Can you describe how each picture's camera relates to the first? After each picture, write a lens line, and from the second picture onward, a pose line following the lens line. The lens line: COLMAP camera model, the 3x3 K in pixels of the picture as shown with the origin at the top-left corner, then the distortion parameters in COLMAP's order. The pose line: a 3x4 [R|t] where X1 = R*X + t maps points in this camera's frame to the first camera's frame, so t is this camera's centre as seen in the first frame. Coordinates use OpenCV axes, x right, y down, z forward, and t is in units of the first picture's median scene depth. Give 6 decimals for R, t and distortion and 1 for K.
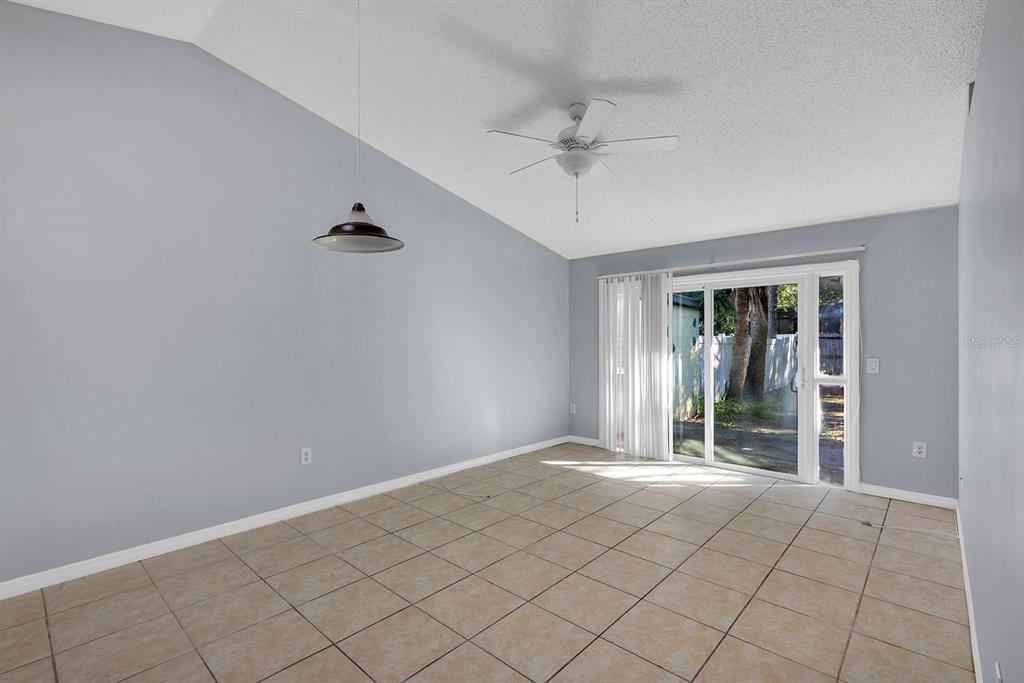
lens RADIAL K [[463.9, 0, 504.3], [0, 463.9, 334.9], [0, 0, 1]] dist [0.002336, 0.001617]
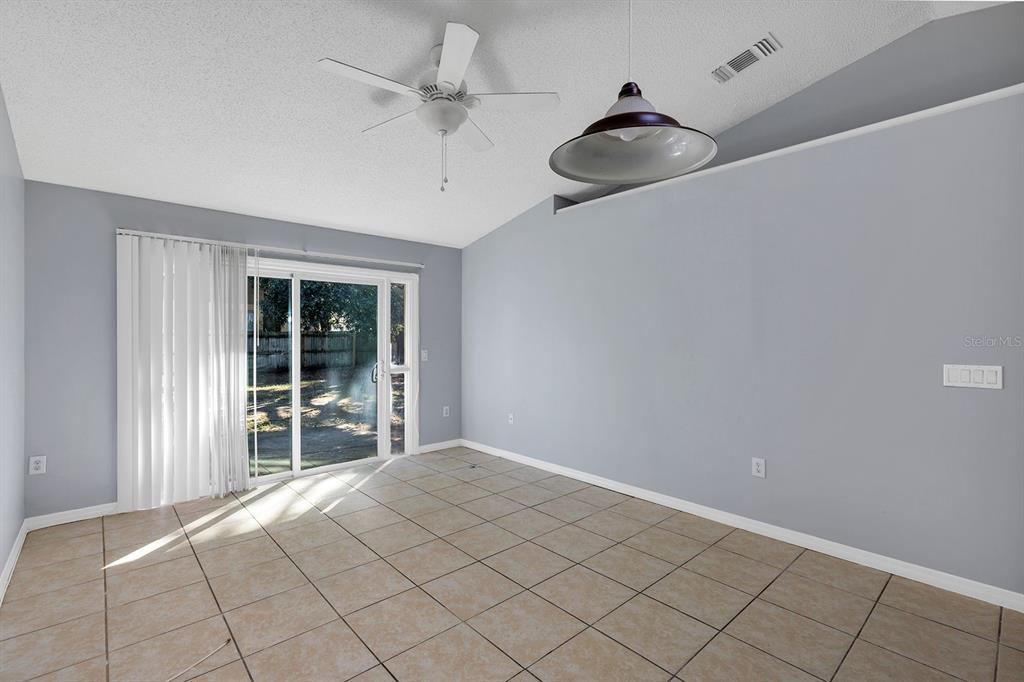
lens RADIAL K [[463.9, 0, 509.6], [0, 463.9, 343.0], [0, 0, 1]] dist [0.002336, 0.001617]
pose [[0.088012, -0.015214, 0.996003, -0.479037], [-0.016261, 0.999728, 0.016707, 0.003813], [-0.995987, -0.017667, 0.087741, 0.605266]]
